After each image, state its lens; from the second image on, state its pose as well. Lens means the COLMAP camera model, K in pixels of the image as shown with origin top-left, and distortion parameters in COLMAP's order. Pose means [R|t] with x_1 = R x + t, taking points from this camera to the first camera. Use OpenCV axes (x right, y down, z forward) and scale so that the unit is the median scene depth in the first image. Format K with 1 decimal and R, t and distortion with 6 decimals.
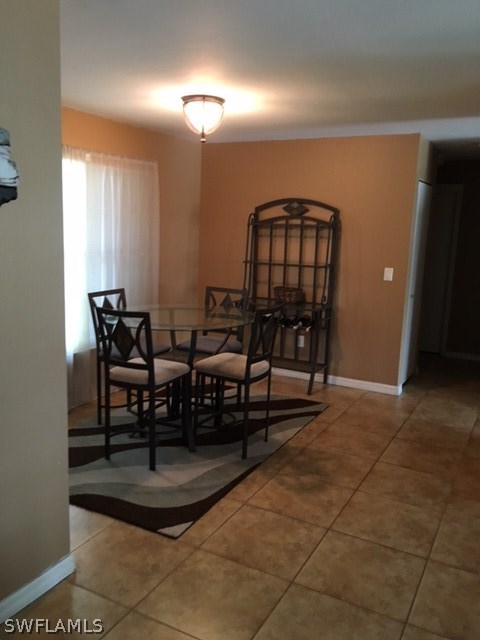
lens RADIAL K [[551.7, 0, 240.4], [0, 551.7, 319.2], [0, 0, 1]] dist [0.047487, -0.006094]
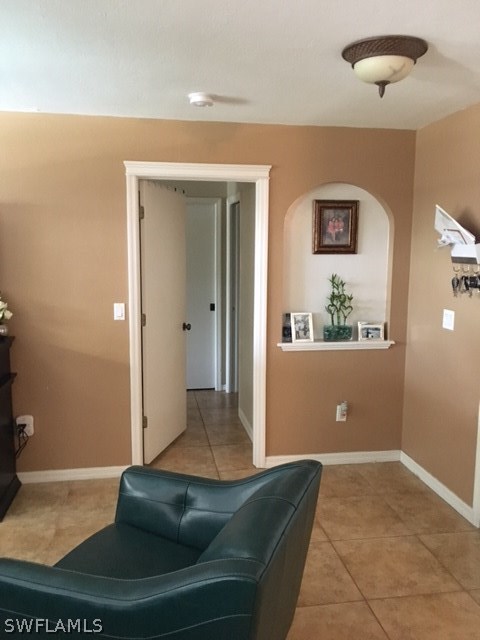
lens RADIAL K [[551.7, 0, 240.6], [0, 551.7, 321.1], [0, 0, 1]] dist [0.047487, -0.006094]
pose [[0.595373, 0.091725, -0.798197, 0.604480], [-0.115415, 0.992922, 0.028014, -0.050169], [0.795117, 0.075446, 0.601745, 0.099149]]
